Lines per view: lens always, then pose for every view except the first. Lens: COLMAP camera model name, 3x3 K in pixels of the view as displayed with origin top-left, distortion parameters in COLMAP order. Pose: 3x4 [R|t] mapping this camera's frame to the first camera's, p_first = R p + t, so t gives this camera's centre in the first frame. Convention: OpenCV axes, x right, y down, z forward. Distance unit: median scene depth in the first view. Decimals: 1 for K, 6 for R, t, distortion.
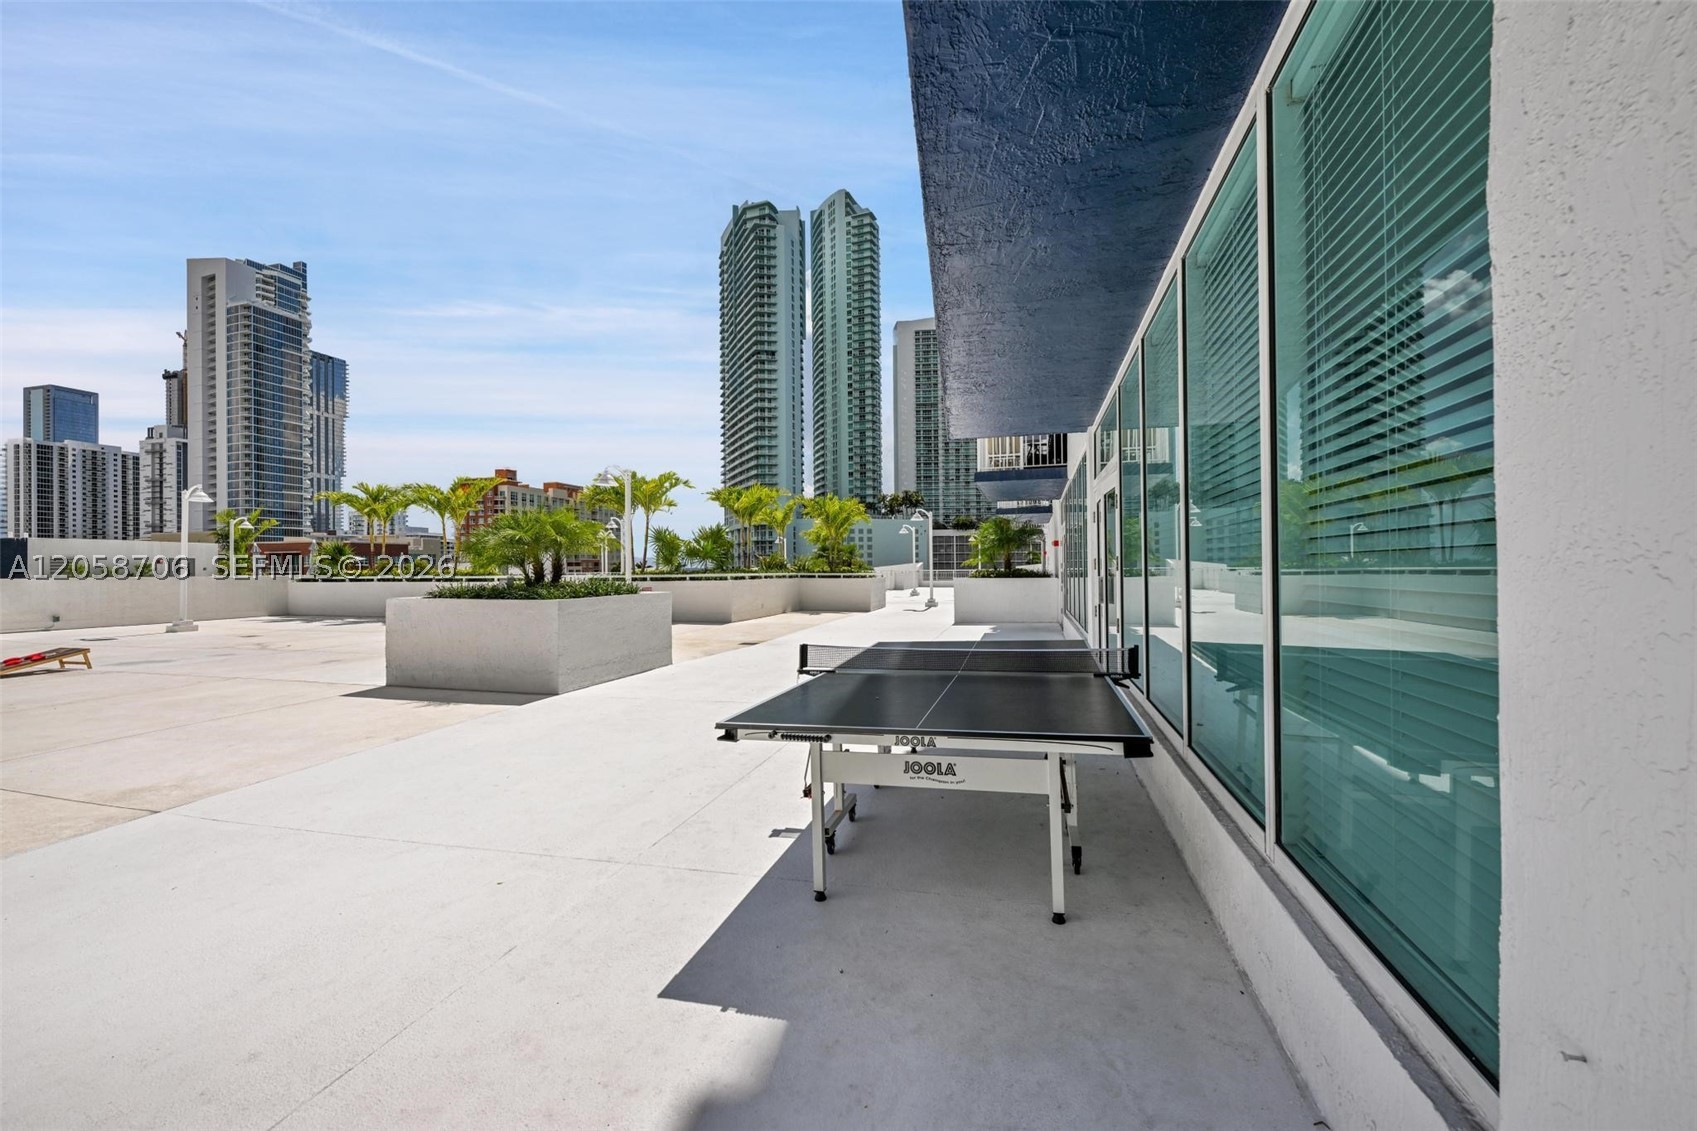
lens RADIAL K [[669.9, 0, 846.7], [0, 669.9, 567.0], [0, 0, 1]] dist [-0.001476, 0.000123]
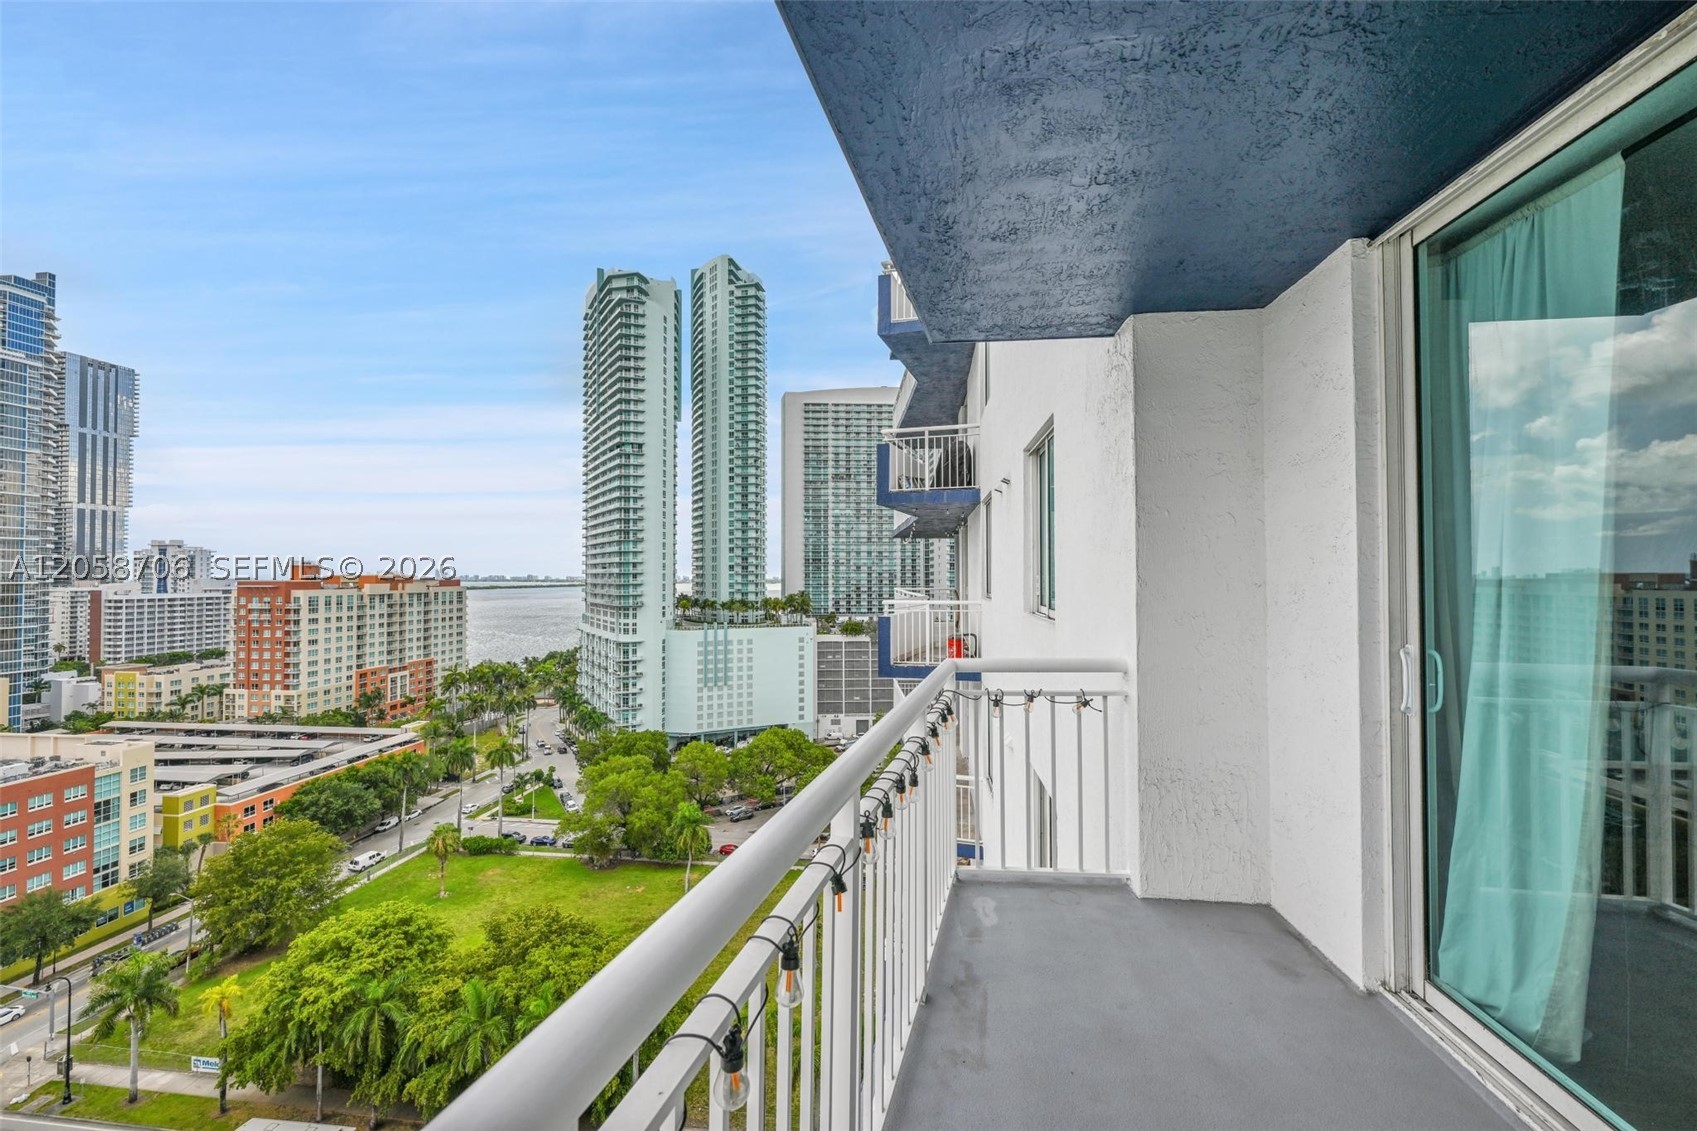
lens RADIAL K [[668.3, 0, 844.3], [0, 668.3, 565.1], [0, 0, 1]] dist [-0.001767, 0.000168]
pose [[0.988146, 0.010093, 0.153183, 0.018707], [-0.008032, 0.999869, -0.014067, -0.131127], [-0.153305, 0.012670, 0.988098, 0.082500]]
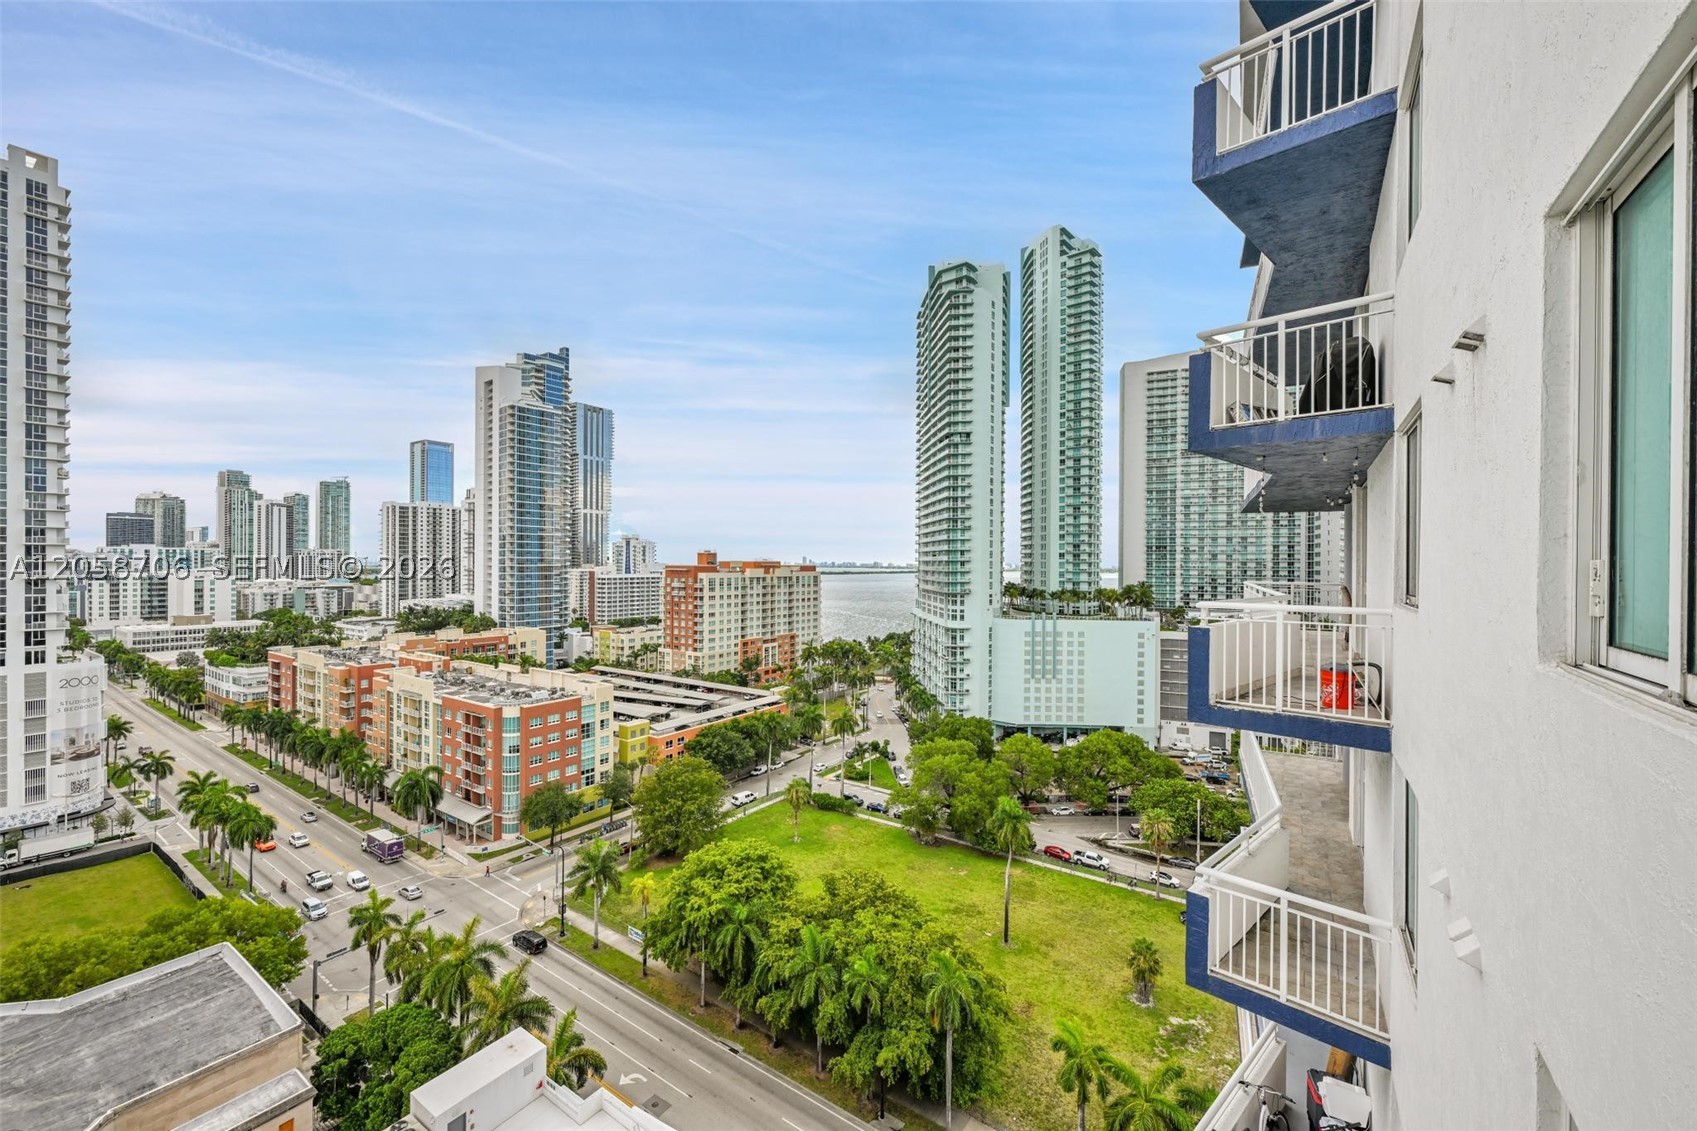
lens RADIAL K [[668.3, 0, 844.3], [0, 668.3, 565.1], [0, 0, 1]] dist [-0.001767, 0.000168]
pose [[0.944860, 0.016204, -0.327073, 0.023381], [-0.013940, 0.999860, 0.009265, -0.131016], [0.327178, -0.004195, 0.944954, 0.095018]]
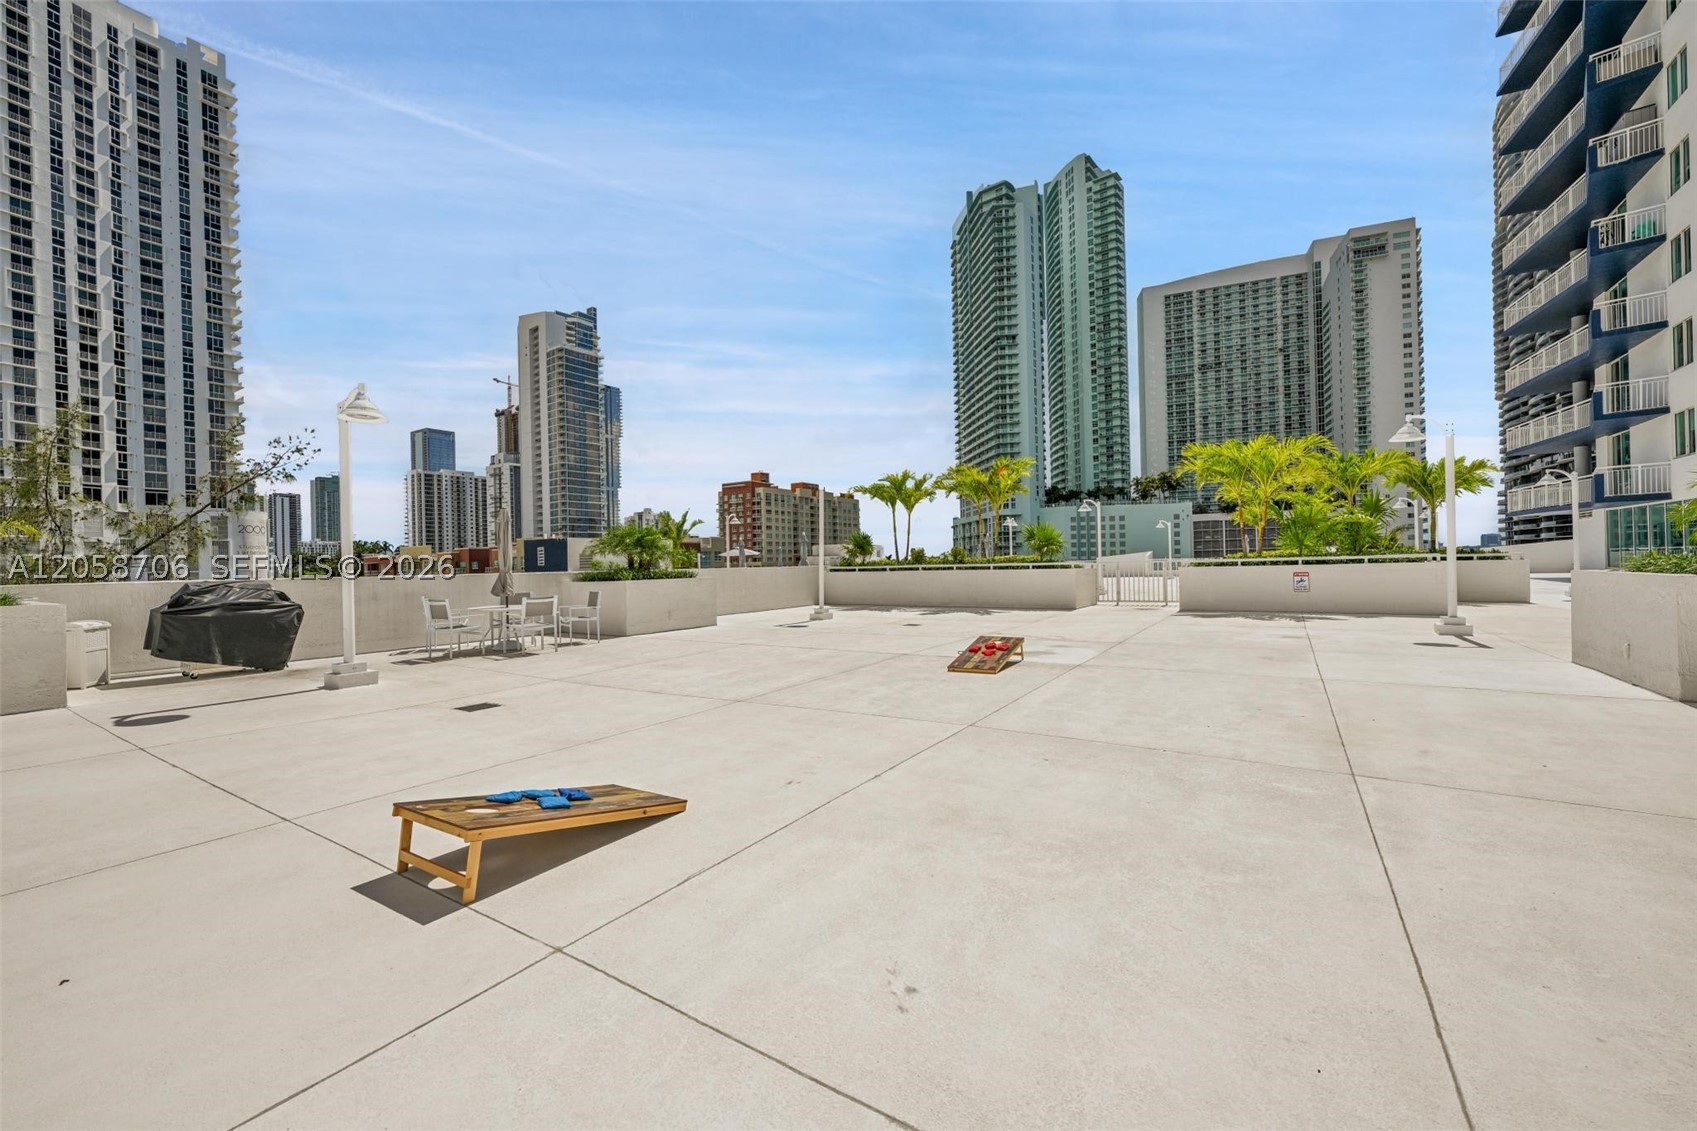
lens RADIAL K [[671.0, 0, 848.5], [0, 671.0, 565.5], [0, 0, 1]] dist [-0.002000, -0.000358]
pose [[0.953230, -0.012993, -0.301966, -0.042282], [0.015451, 0.999864, 0.005750, 0.000616], [0.301851, -0.010147, 0.953301, 0.002429]]
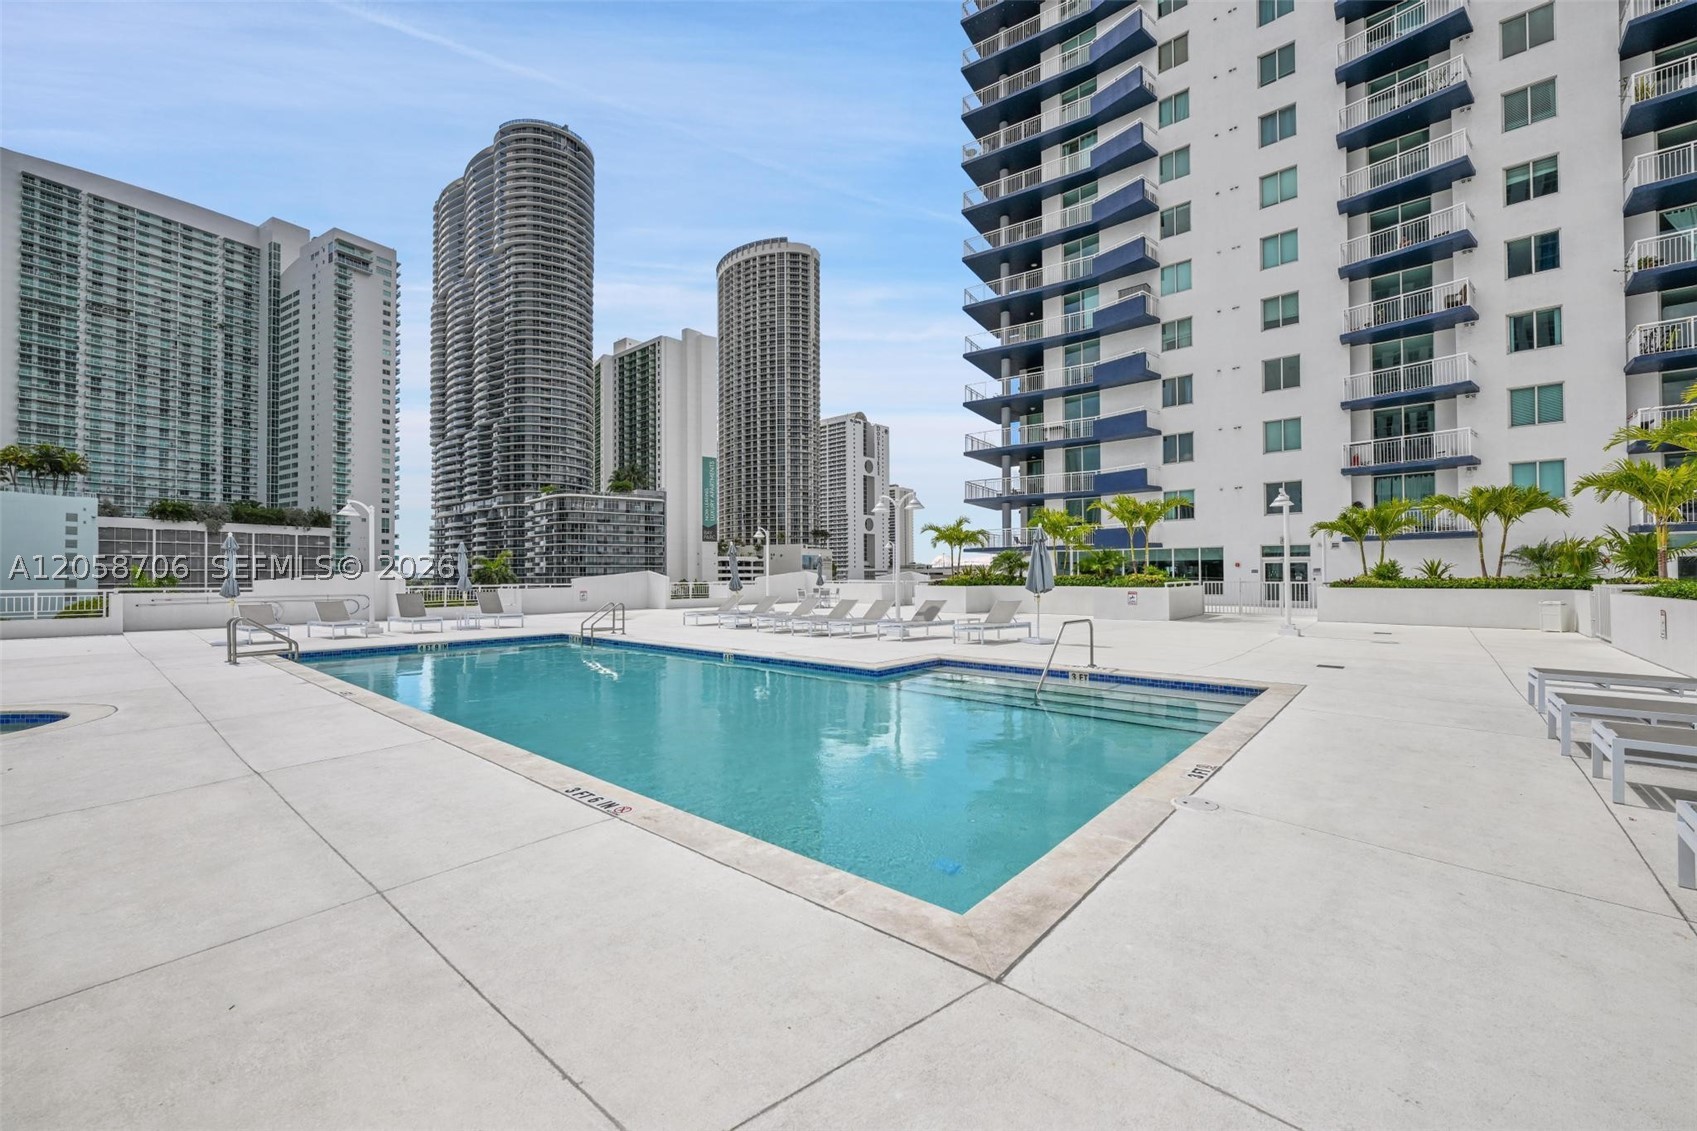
lens RADIAL K [[668.3, 0, 844.3], [0, 668.3, 565.1], [0, 0, 1]] dist [-0.001767, 0.000168]
pose [[0.435686, 0.019979, 0.899877, -0.117083], [-0.003508, 0.999784, -0.020499, -0.001565], [-0.900092, 0.005775, 0.435662, 0.122769]]
